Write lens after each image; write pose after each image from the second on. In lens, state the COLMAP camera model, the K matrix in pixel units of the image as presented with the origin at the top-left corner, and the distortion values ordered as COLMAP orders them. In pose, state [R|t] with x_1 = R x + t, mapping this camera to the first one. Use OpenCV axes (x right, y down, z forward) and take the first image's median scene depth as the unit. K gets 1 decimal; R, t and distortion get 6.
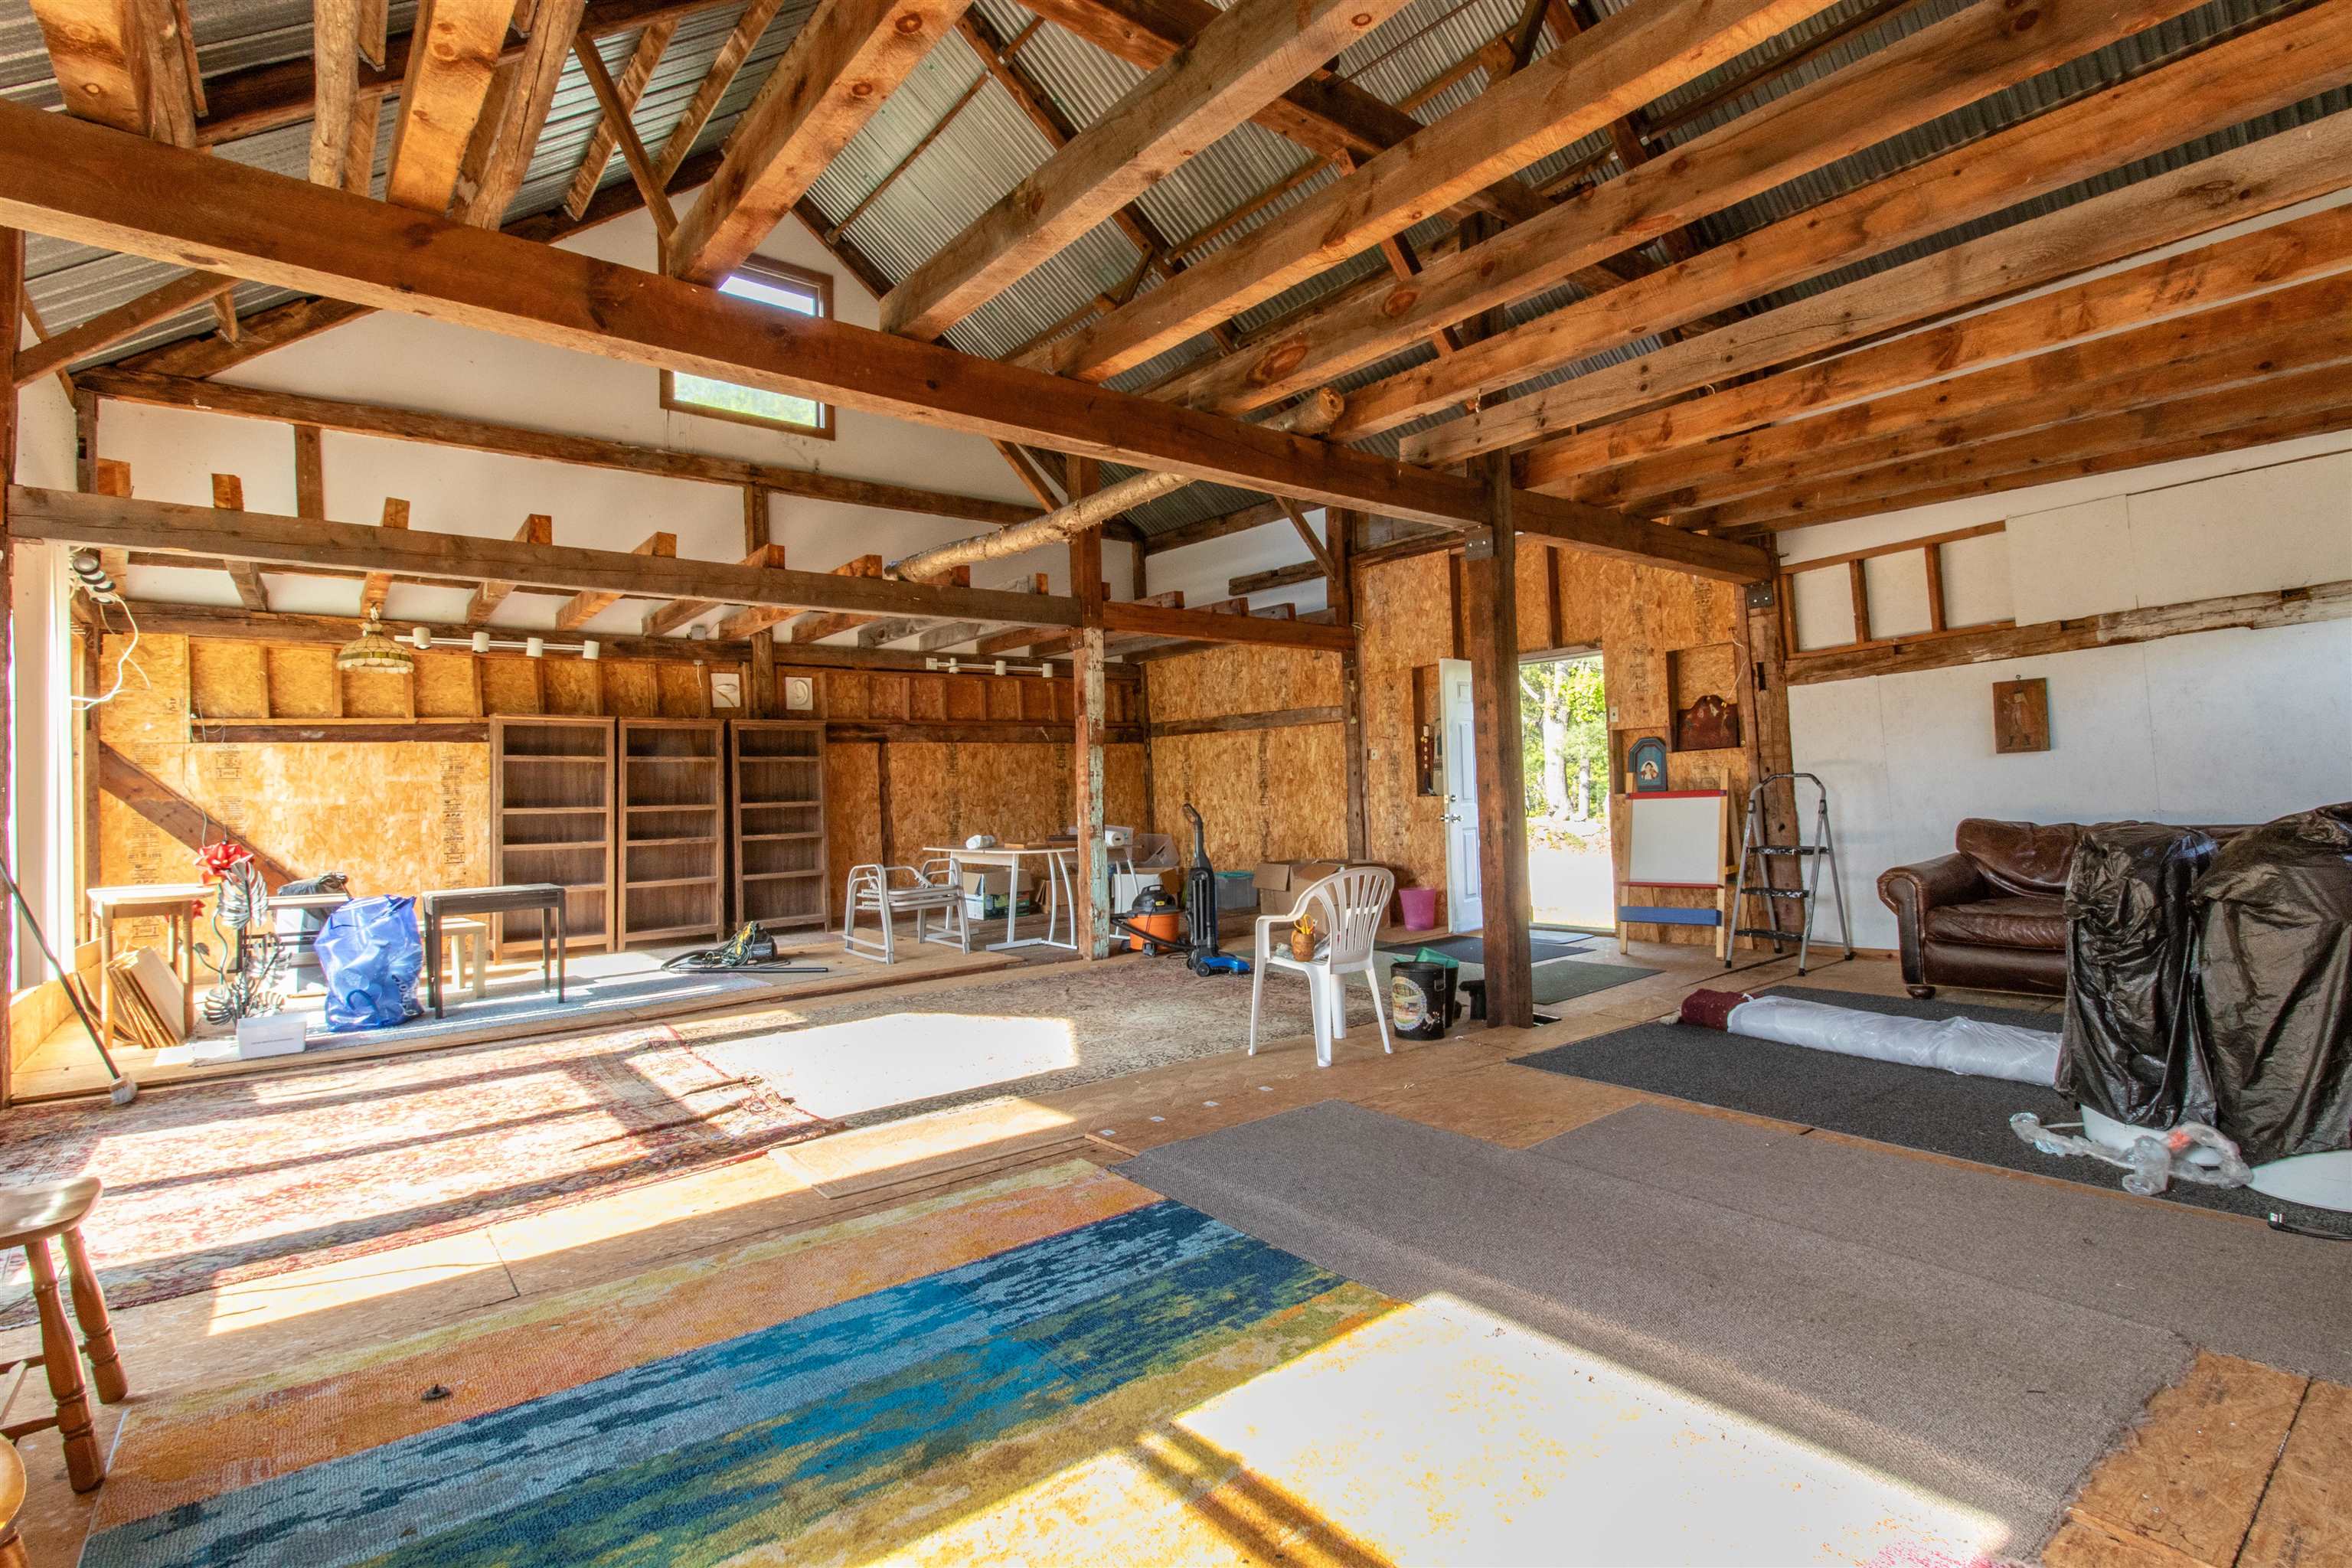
lens RADIAL K [[1084.9, 0, 1218.8], [0, 1084.9, 763.4], [0, 0, 1]] dist [0.001499, 0.001130]
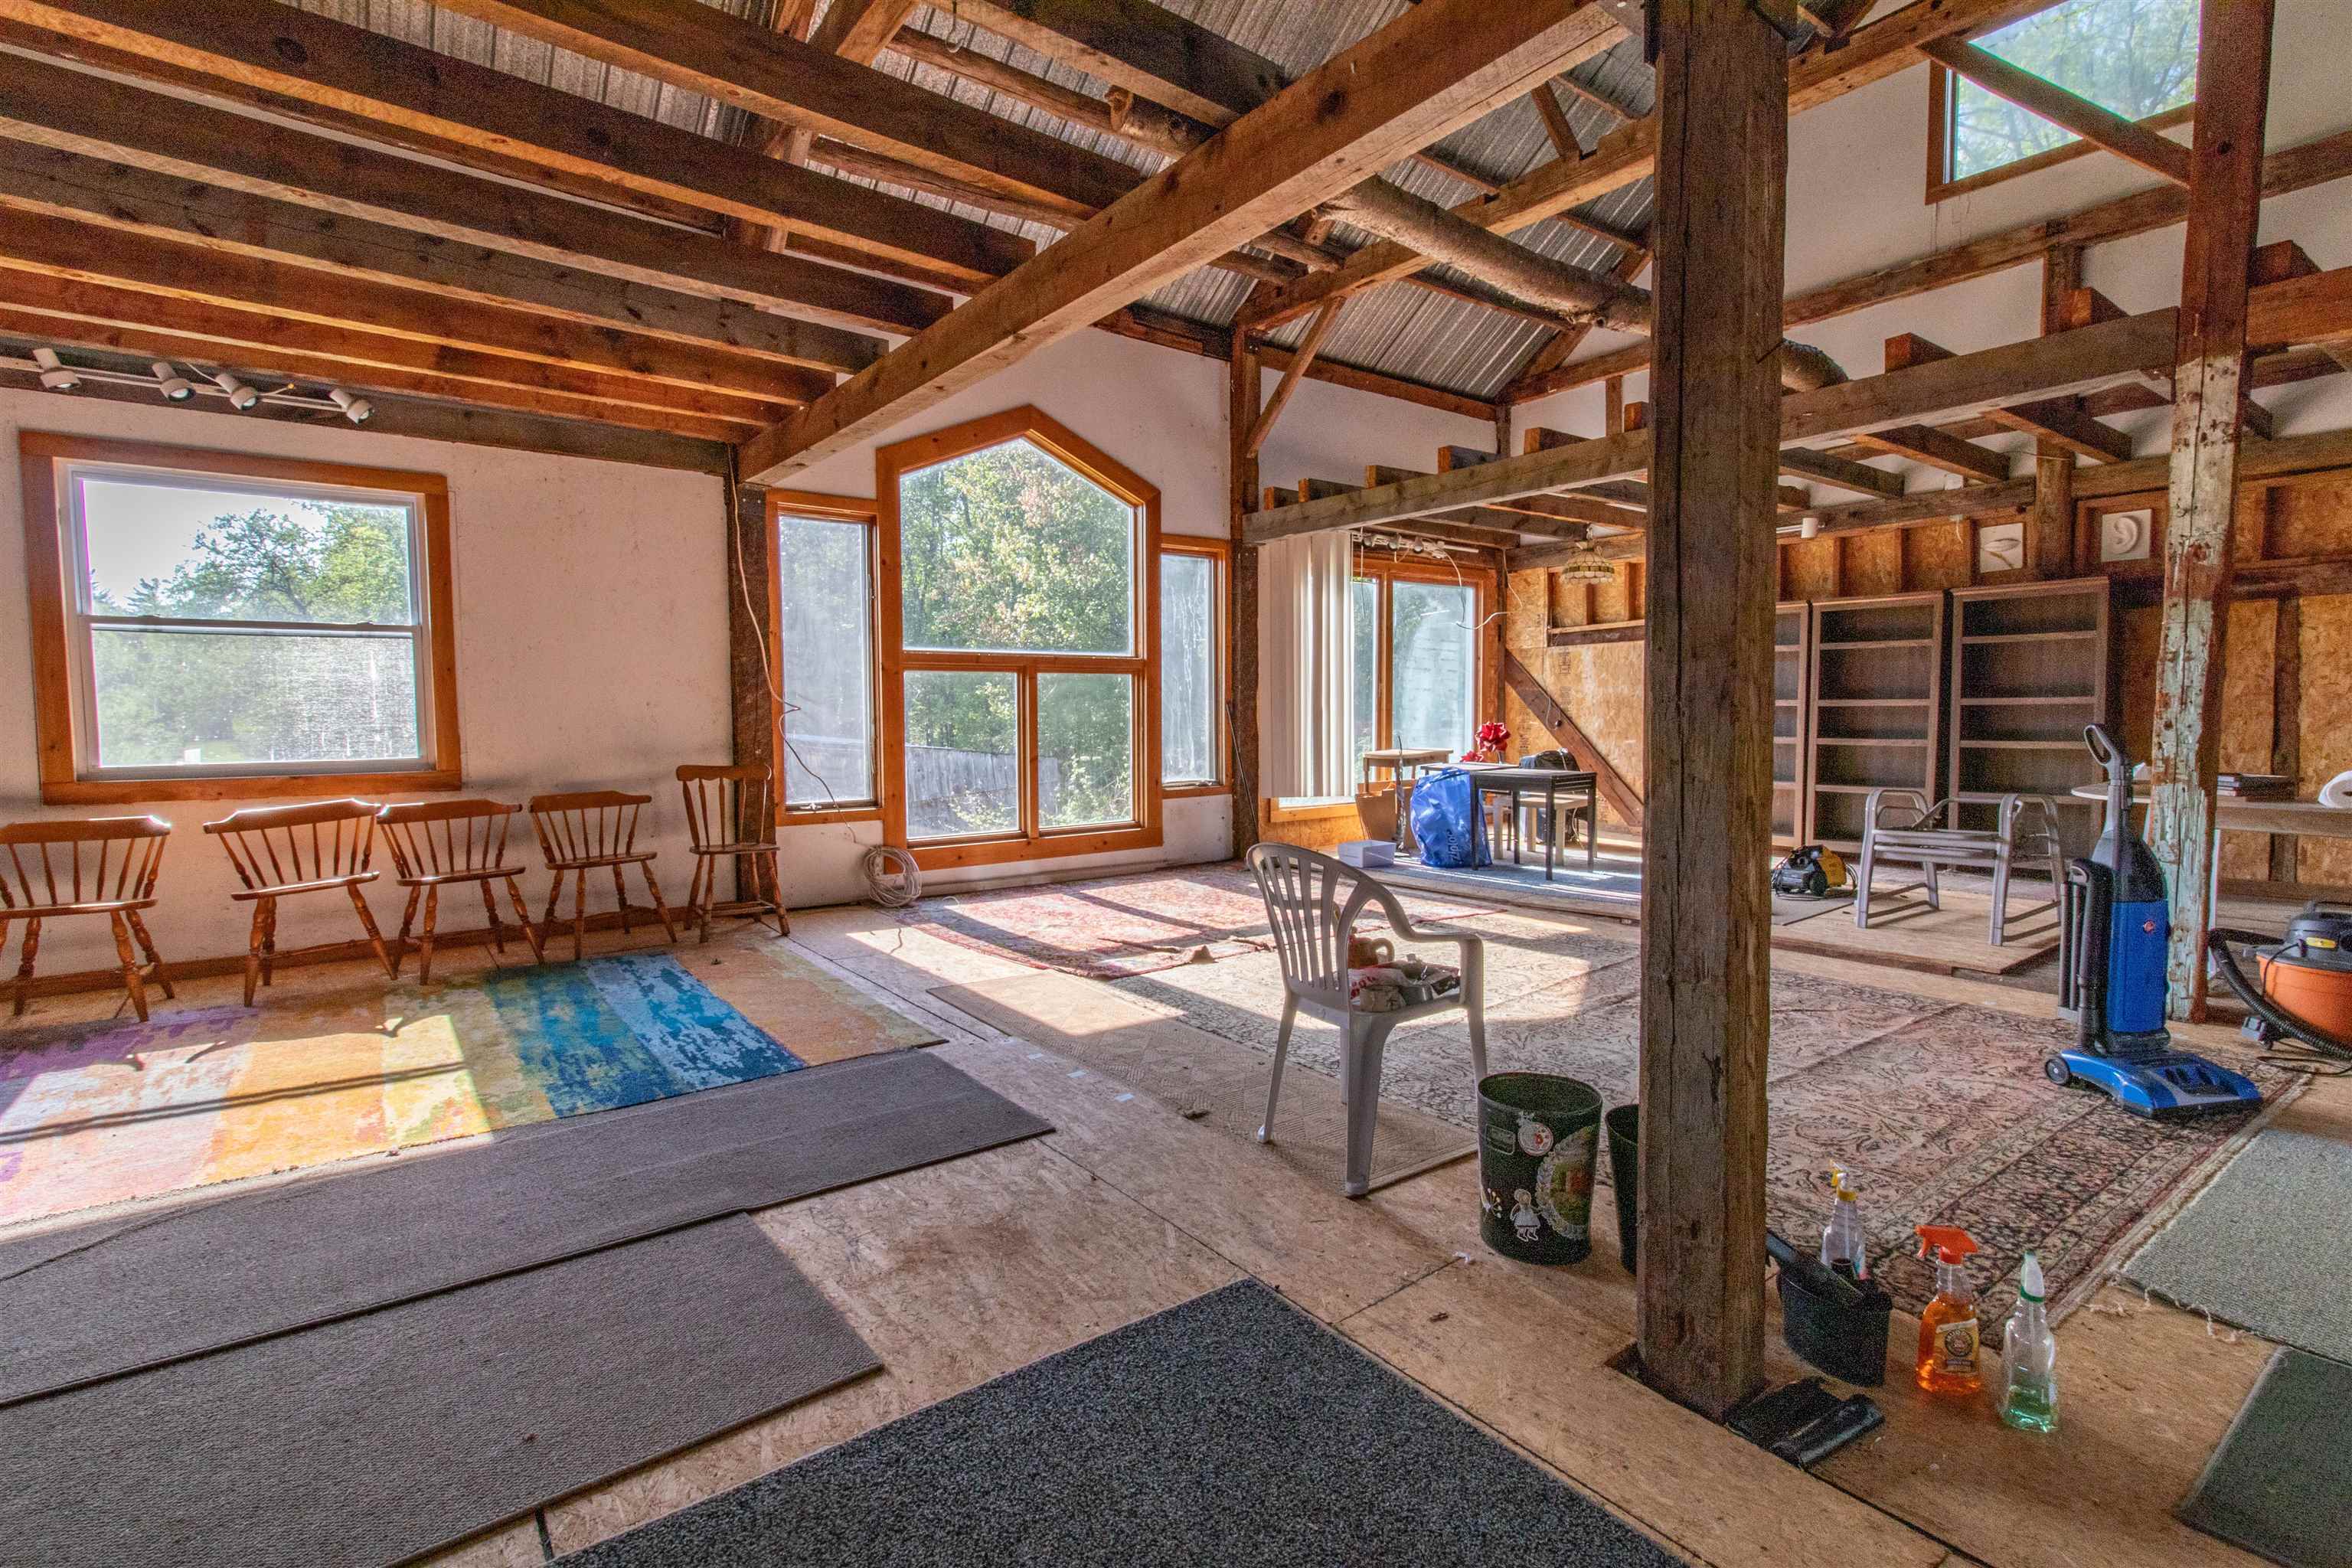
lens RADIAL K [[1084.9, 0, 1186.9], [0, 1084.9, 778.5], [0, 0, 1]] dist [0.001499, 0.001130]
pose [[-0.027548, 0.093618, -0.995227, 0.654063], [0.036107, 0.995048, 0.092602, 0.004133], [0.998968, -0.033383, -0.030792, 0.895187]]
